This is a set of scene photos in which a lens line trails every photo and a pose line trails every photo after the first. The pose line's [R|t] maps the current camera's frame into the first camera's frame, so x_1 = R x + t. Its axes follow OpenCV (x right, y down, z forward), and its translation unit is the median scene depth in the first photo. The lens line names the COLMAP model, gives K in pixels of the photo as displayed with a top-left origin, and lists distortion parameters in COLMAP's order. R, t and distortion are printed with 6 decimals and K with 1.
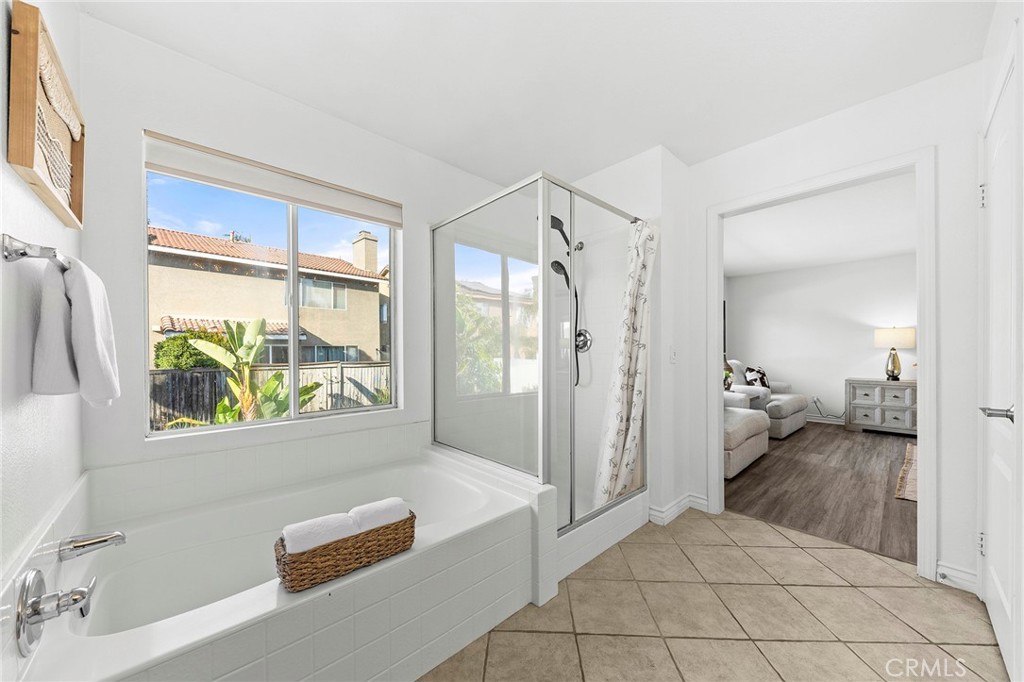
lens RADIAL K [[364.9, 0, 507.6], [0, 364.9, 354.2], [0, 0, 1]] dist [0.002160, -0.002545]
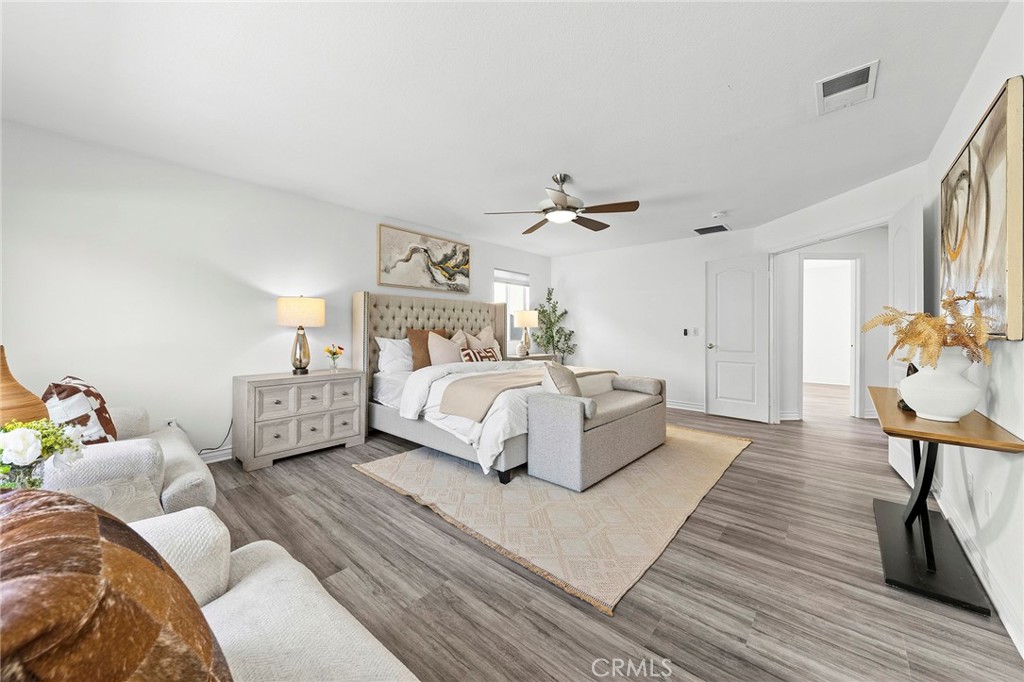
lens RADIAL K [[364.9, 0, 501.3], [0, 364.9, 331.4], [0, 0, 1]] dist [0.002160, -0.002545]
pose [[-0.130759, -0.001885, 0.991412, 0.633098], [0.000543, 0.999998, 0.001973, -0.016278], [-0.991414, 0.000796, -0.130757, 1.367090]]
